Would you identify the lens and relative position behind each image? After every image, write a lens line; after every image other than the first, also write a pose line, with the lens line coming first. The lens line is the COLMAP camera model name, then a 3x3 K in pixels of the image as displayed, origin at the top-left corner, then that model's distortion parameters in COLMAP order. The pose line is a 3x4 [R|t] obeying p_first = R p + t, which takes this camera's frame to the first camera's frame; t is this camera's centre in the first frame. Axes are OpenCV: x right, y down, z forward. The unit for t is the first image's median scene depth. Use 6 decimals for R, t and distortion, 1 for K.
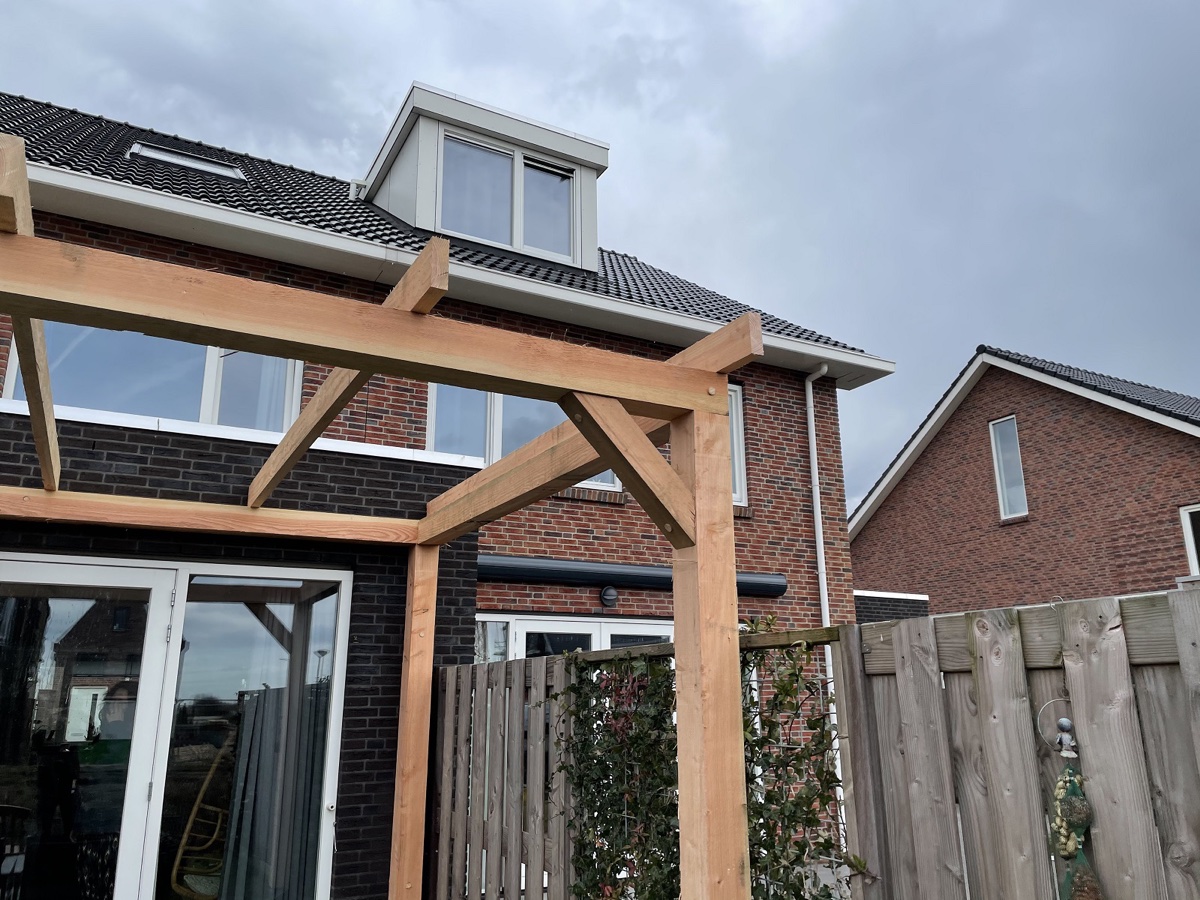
lens RADIAL K [[907.0, 0, 600.0], [0, 907.0, 450.0], [0, 0, 1]] dist [0.006935, -0.006277]
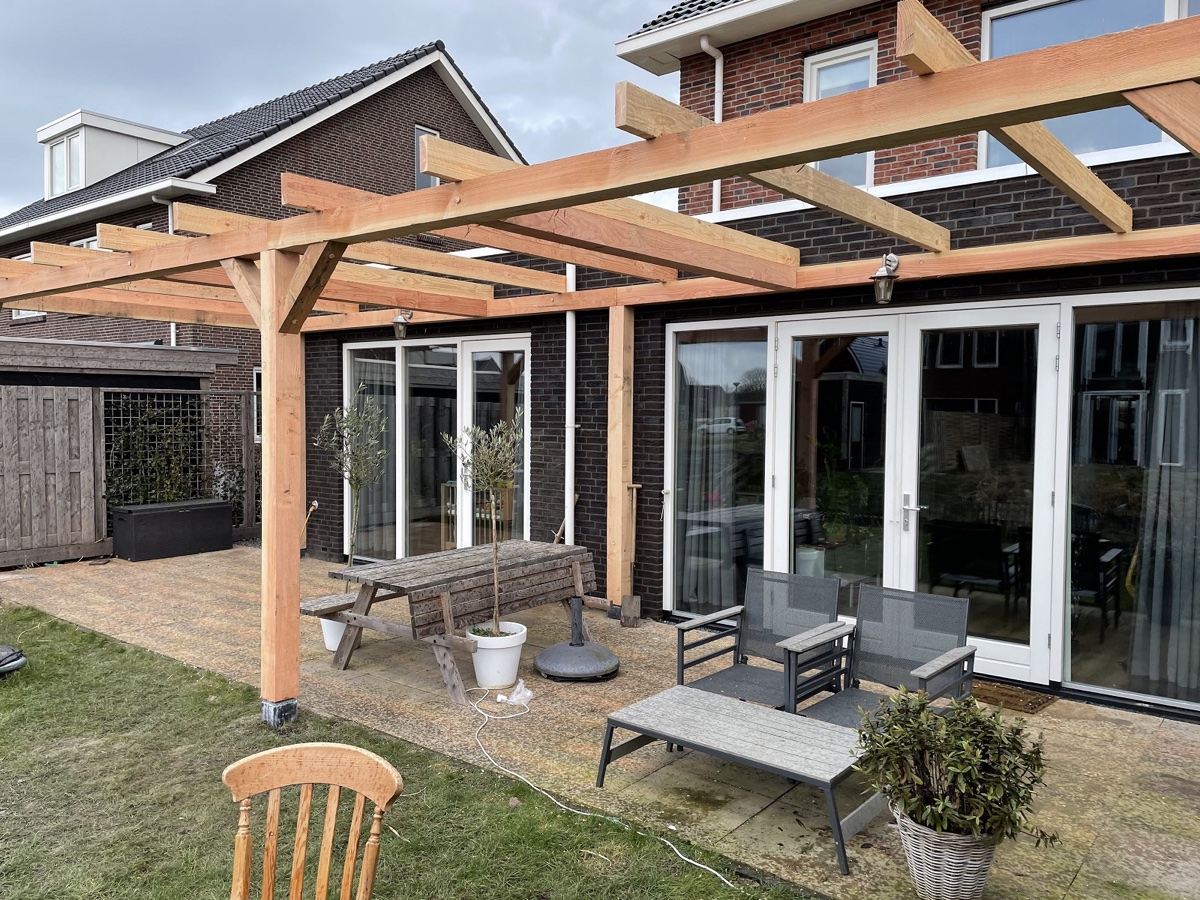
lens RADIAL K [[907.0, 0, 600.0], [0, 907.0, 450.0], [0, 0, 1]] dist [0.006935, -0.006277]
pose [[0.374669, 0.056048, -0.925463, 0.170227], [0.236250, 0.959451, 0.153751, 0.002823], [0.896554, -0.276246, 0.346235, 0.055052]]
